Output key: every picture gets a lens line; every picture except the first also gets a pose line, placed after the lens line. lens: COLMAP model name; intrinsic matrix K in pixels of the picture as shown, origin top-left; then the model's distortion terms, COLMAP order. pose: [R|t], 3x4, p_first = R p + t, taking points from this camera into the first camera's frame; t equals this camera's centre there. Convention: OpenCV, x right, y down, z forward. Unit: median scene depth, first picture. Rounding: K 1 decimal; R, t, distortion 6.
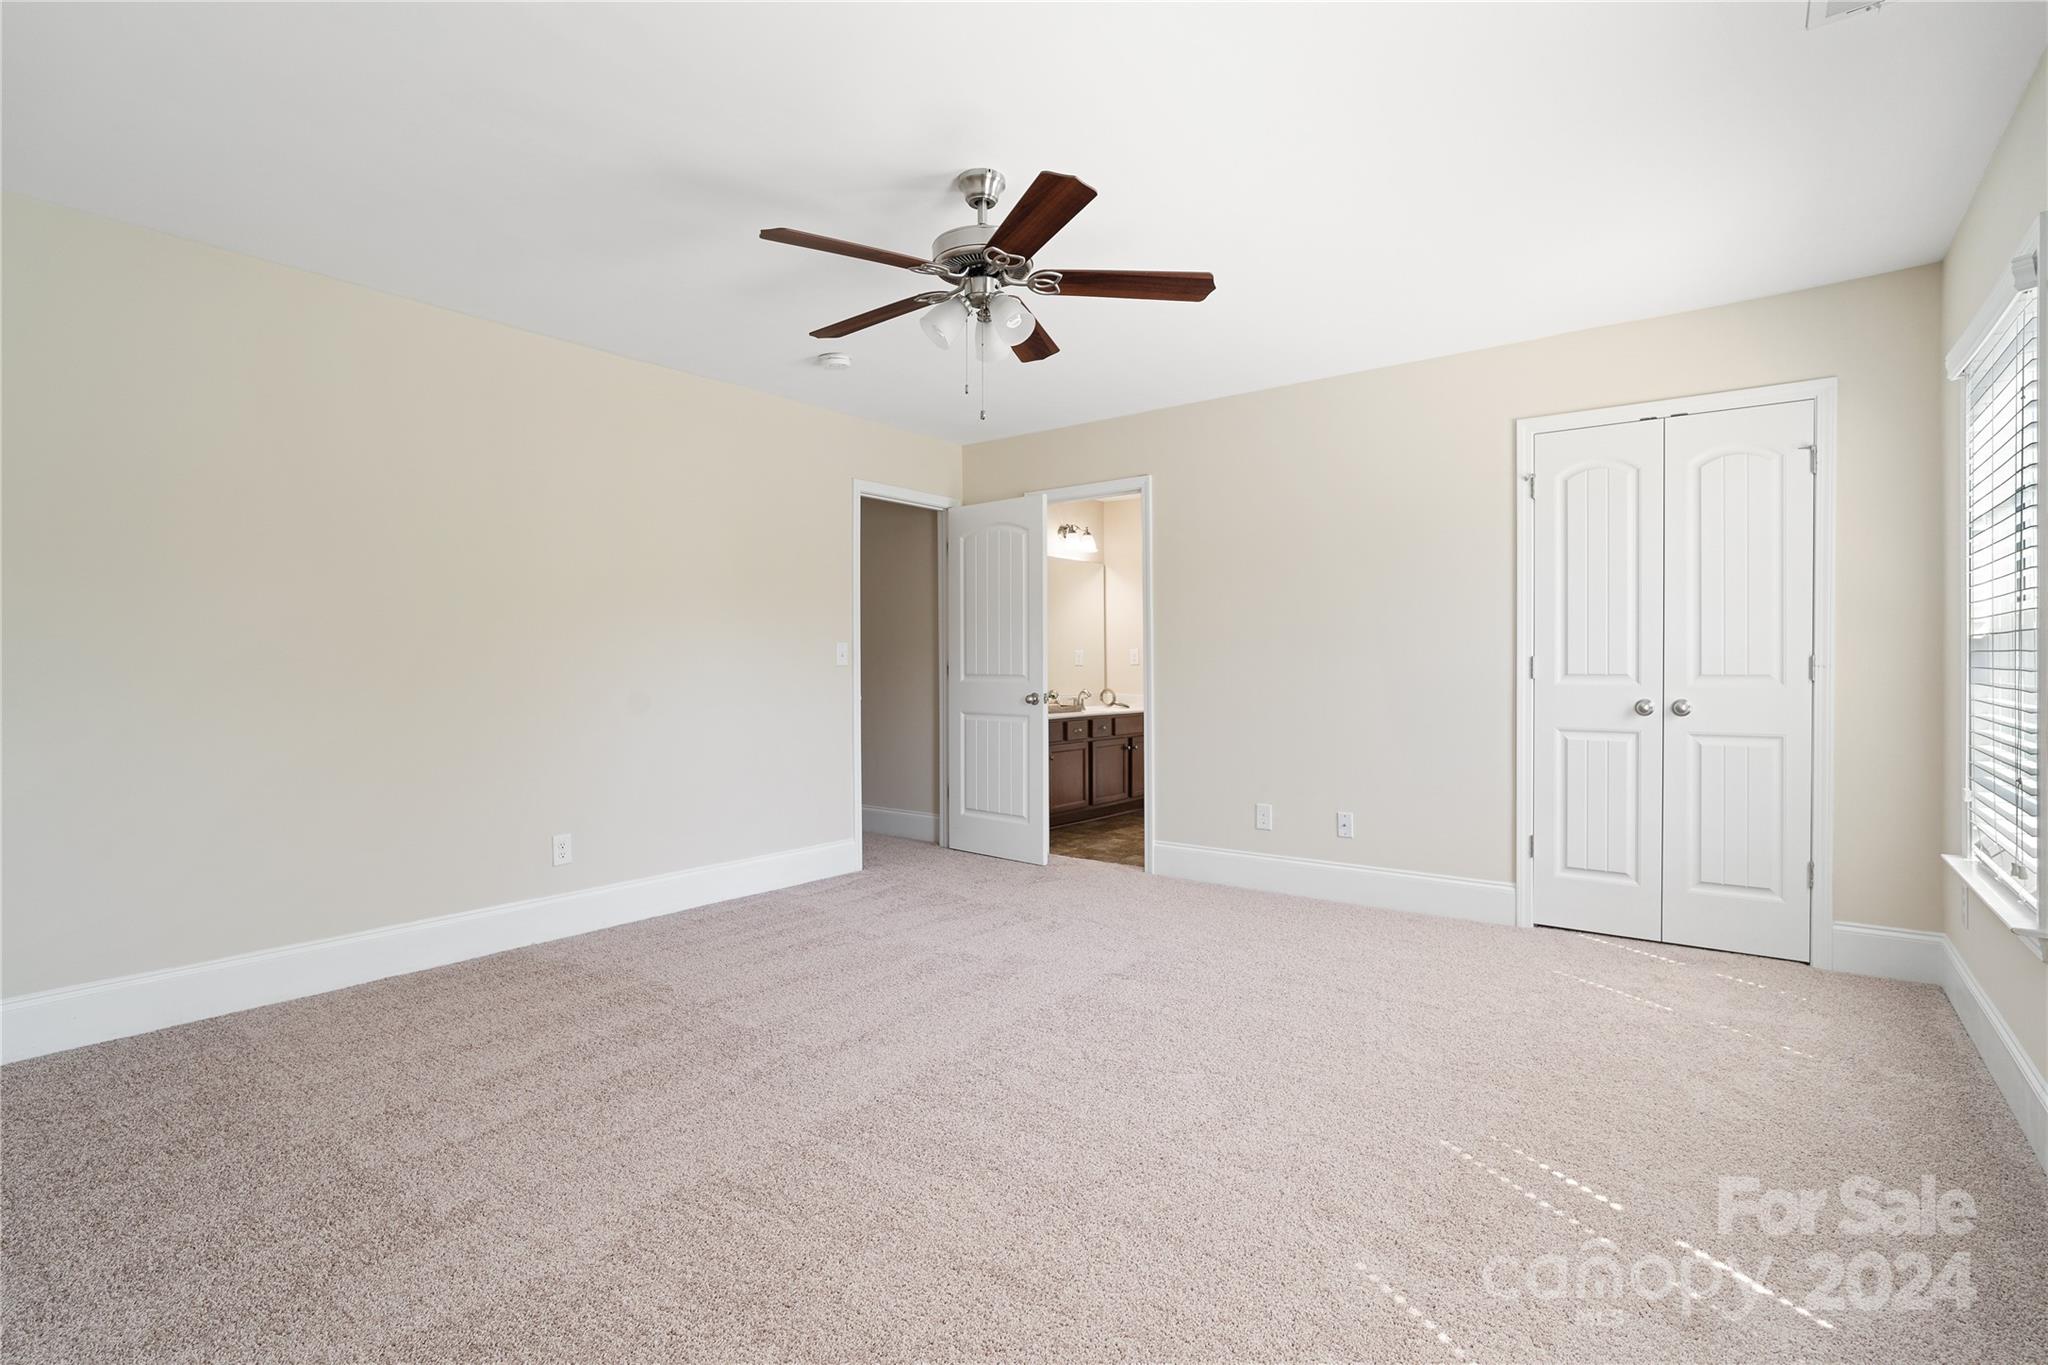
lens RADIAL K [[973.3, 0, 1027.2], [0, 973.3, 678.5], [0, 0, 1]] dist [-0.005869, -0.000275]
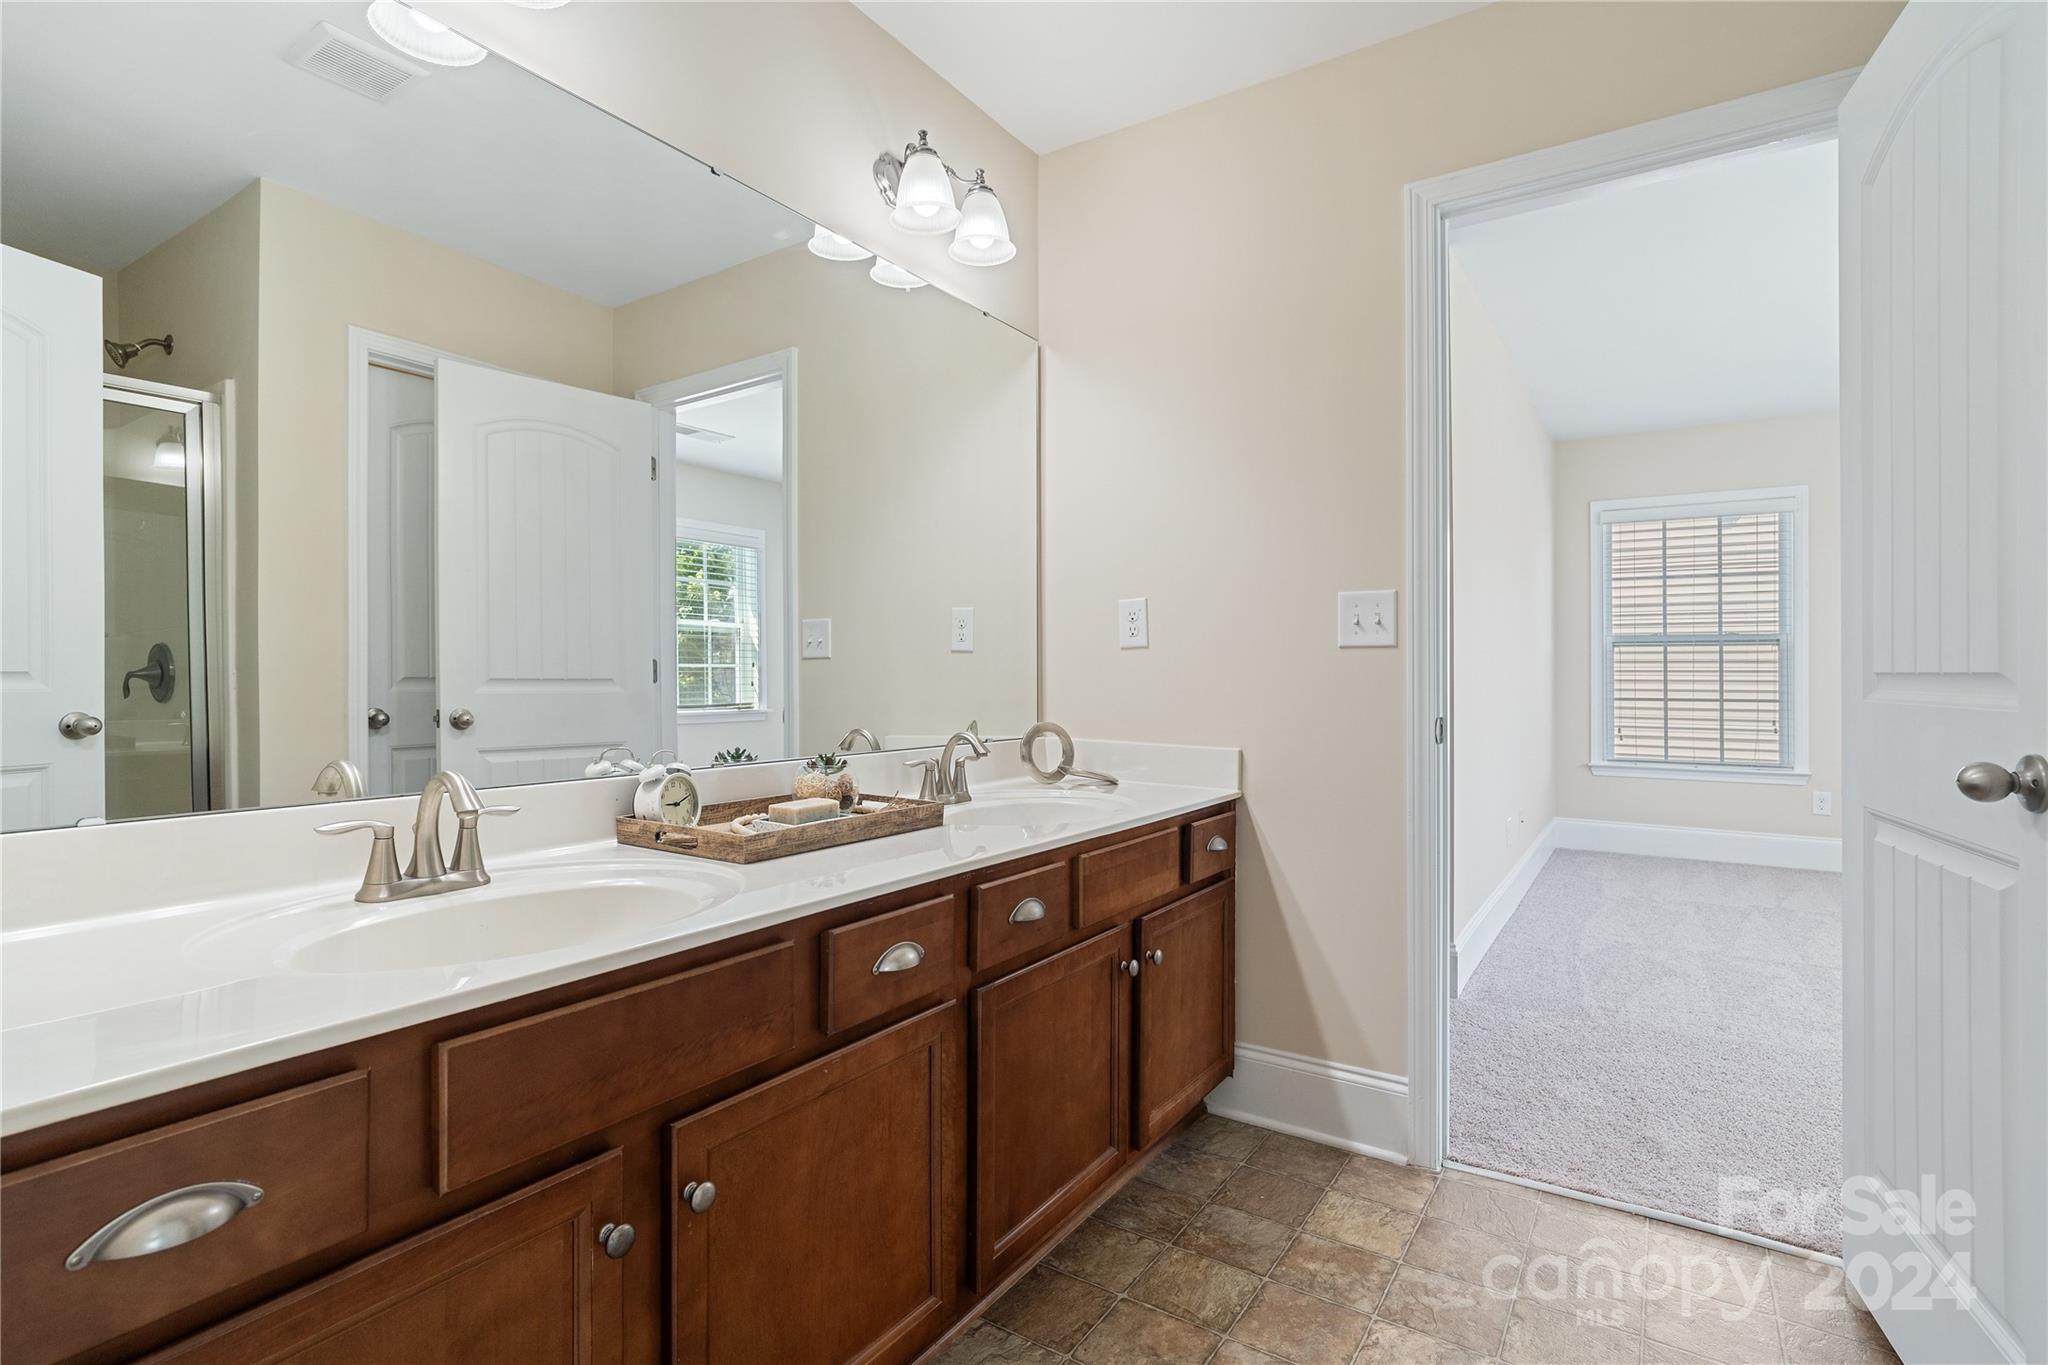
lens RADIAL K [[973.3, 0, 1017.3], [0, 973.3, 683.7], [0, 0, 1]] dist [-0.005869, -0.000275]
pose [[0.998336, 0.002509, 0.057615, 0.056747], [-0.002423, 0.999996, -0.001559, -0.001655], [-0.057619, 0.001417, 0.998338, 0.708646]]
